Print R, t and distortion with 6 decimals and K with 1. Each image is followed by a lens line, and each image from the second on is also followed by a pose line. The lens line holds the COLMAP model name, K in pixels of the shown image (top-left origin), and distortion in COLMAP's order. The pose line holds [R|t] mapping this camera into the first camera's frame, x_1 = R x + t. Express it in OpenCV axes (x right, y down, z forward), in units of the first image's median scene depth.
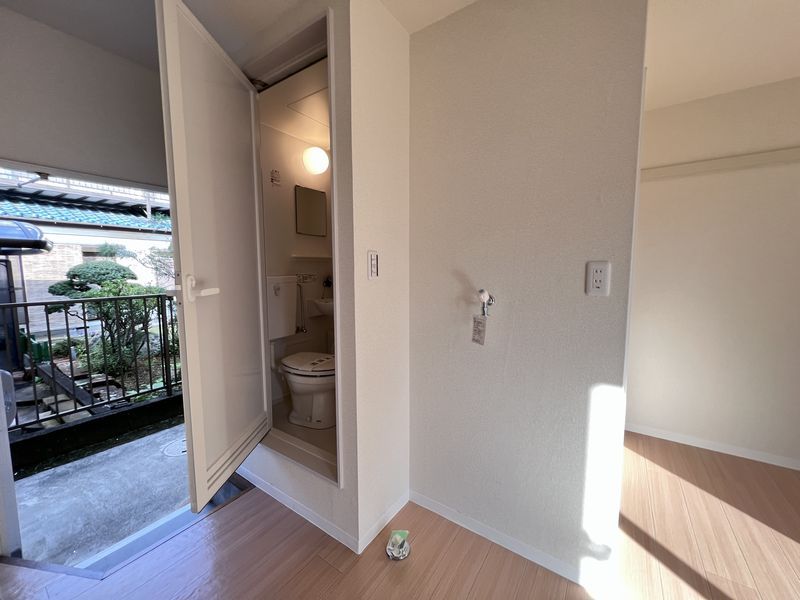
lens RADIAL K [[323.6, 0, 405.7], [0, 323.6, 299.9], [0, 0, 1]] dist [-0.000049, 0.000319]
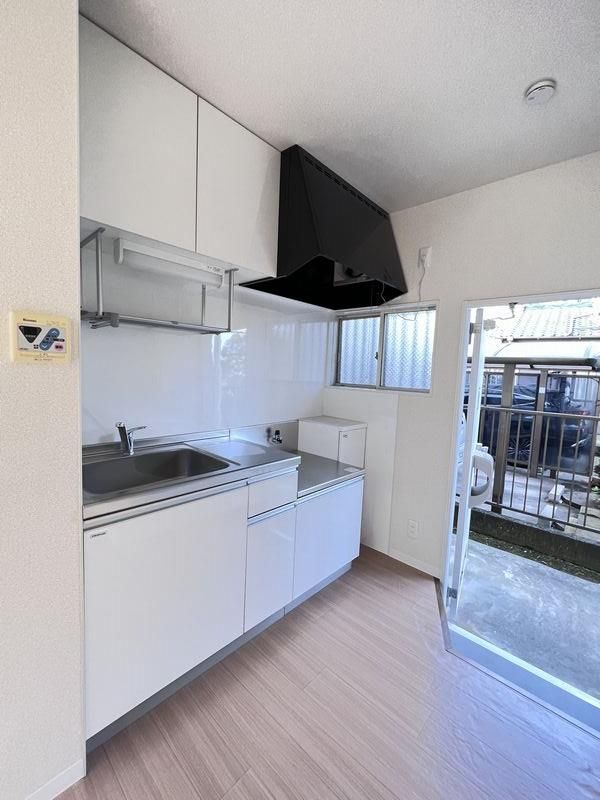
lens RADIAL K [[330.8, 0, 293.7], [0, 330.8, 399.4], [0, 0, 1]] dist [-0.001977, -0.001409]
pose [[-0.165431, 0.080743, -0.982911, 0.090021], [-0.143974, 0.983989, 0.105063, -0.024733], [0.975656, 0.158894, -0.151157, 0.188286]]
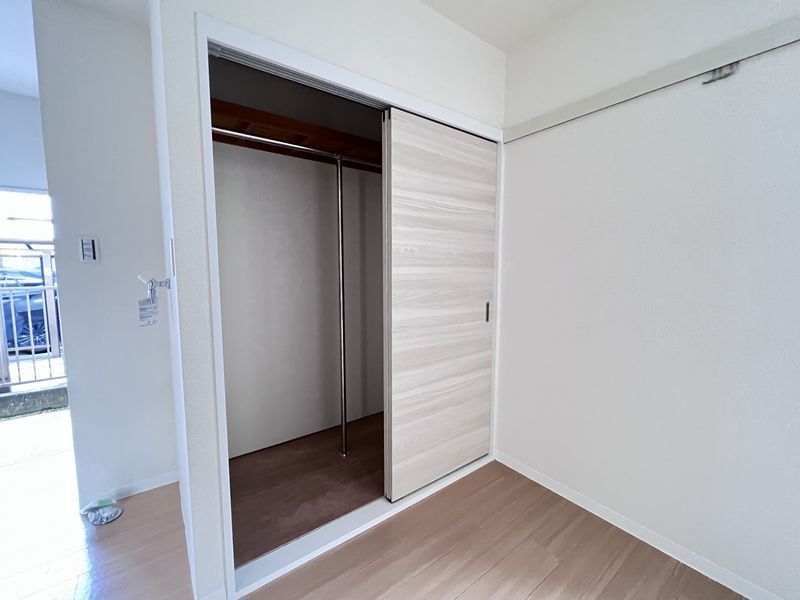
lens RADIAL K [[330.8, 0, 398.9], [0, 330.8, 301.0], [0, 0, 1]] dist [-0.001977, -0.001409]
pose [[0.950084, 0.032441, -0.310302, 0.513972], [-0.032070, 0.999466, 0.006300, 0.011385], [0.310341, 0.003965, 0.950617, 0.106630]]
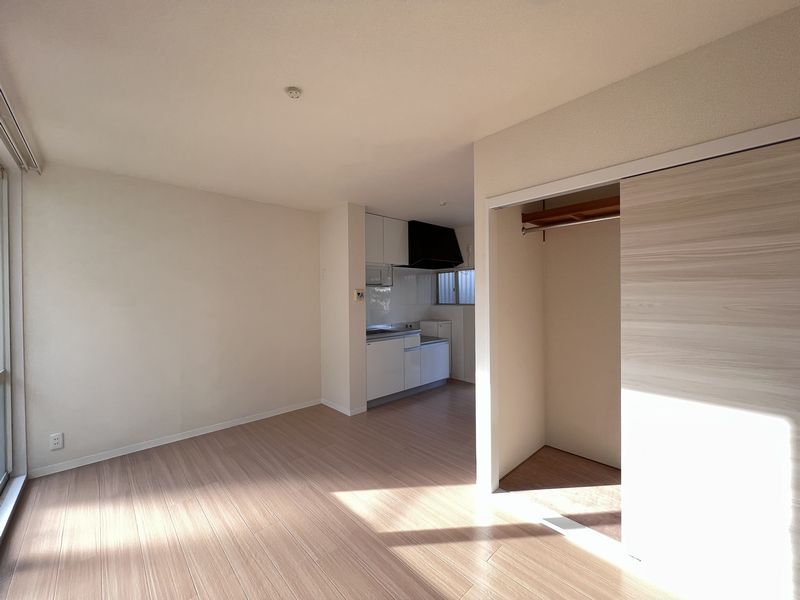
lens RADIAL K [[330.8, 0, 398.3], [0, 330.8, 300.1], [0, 0, 1]] dist [-0.001977, -0.001409]
pose [[-0.211472, 0.014482, -0.977277, 0.900028], [-0.089965, 0.995357, 0.034218, -0.048771], [0.973235, 0.095157, -0.209188, 0.309953]]
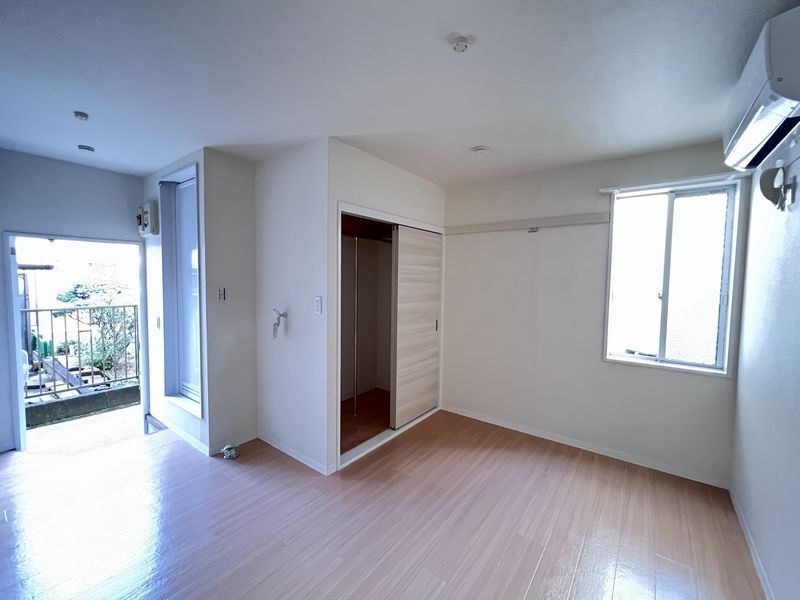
lens RADIAL K [[330.8, 0, 398.0], [0, 330.8, 303.6], [0, 0, 1]] dist [-0.001977, -0.001409]
pose [[0.999163, 0.019963, -0.035714, 0.398869], [-0.020964, 0.999391, -0.027895, -0.007773], [0.035135, 0.028621, 0.998973, -0.334642]]
